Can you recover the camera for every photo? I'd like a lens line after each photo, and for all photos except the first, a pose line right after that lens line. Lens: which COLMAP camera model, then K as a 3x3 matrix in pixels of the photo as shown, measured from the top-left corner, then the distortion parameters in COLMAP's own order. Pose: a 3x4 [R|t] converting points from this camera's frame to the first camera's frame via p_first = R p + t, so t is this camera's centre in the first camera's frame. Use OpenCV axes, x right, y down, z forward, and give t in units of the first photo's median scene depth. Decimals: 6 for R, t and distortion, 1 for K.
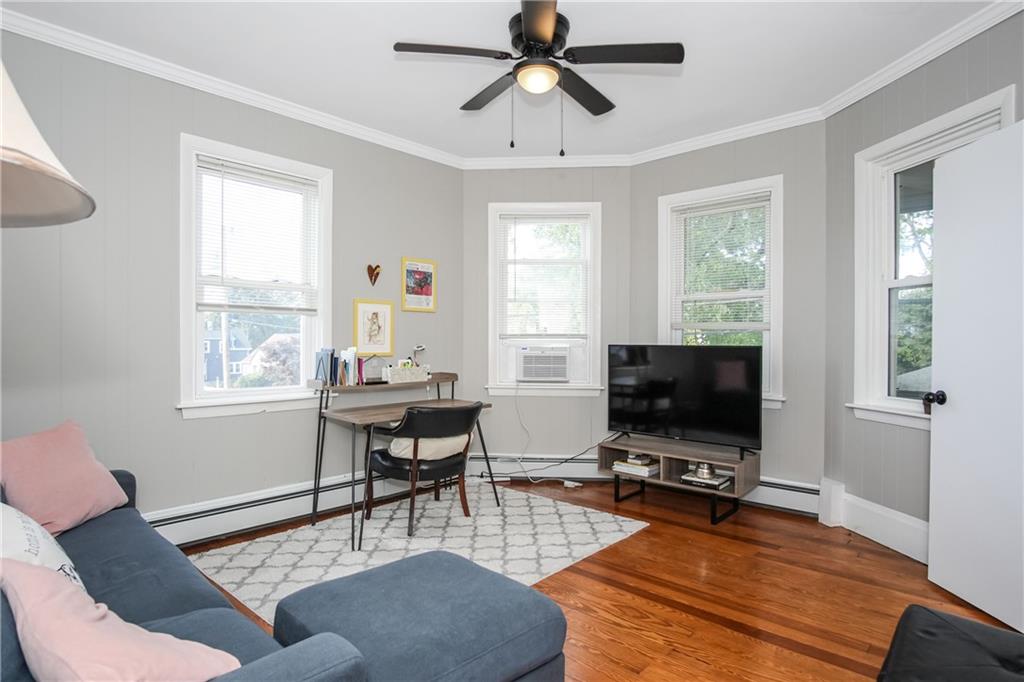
lens RADIAL K [[556.9, 0, 506.7], [0, 556.9, 341.2], [0, 0, 1]] dist [-0.003326, -0.000065]
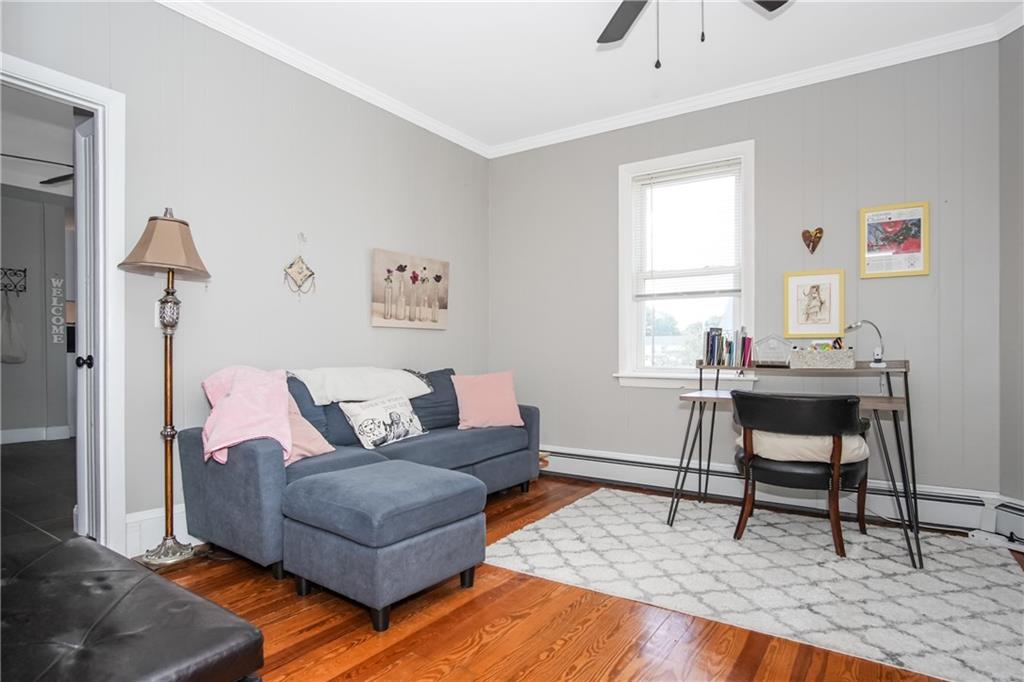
lens RADIAL K [[556.9, 0, 506.7], [0, 556.9, 341.2], [0, 0, 1]] dist [-0.003326, -0.000065]
pose [[0.160844, -0.017599, -0.986823, 0.547245], [-0.001078, 0.999837, -0.018007, 0.050846], [0.986979, 0.003961, 0.160799, 0.443730]]
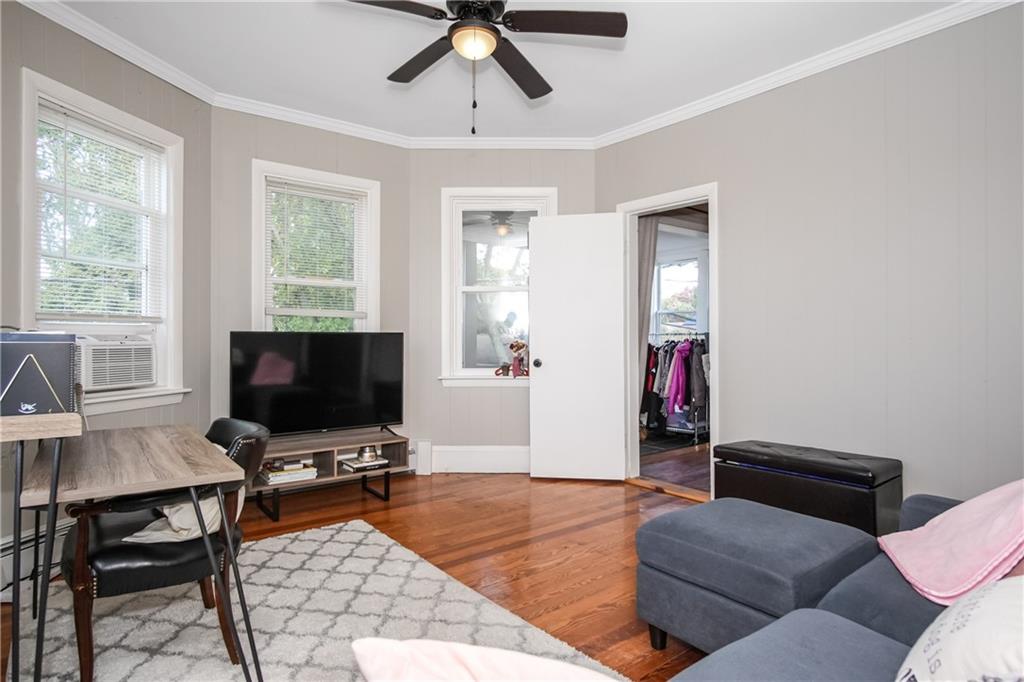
lens RADIAL K [[585.1, 0, 495.7], [0, 585.1, 334.8], [0, 0, 1]] dist [-0.001087, -0.000020]
pose [[0.157049, 0.001477, 0.987590, -0.633651], [0.000525, 0.999999, -0.001579, 0.014309], [-0.987591, 0.000766, 0.157048, 0.565514]]
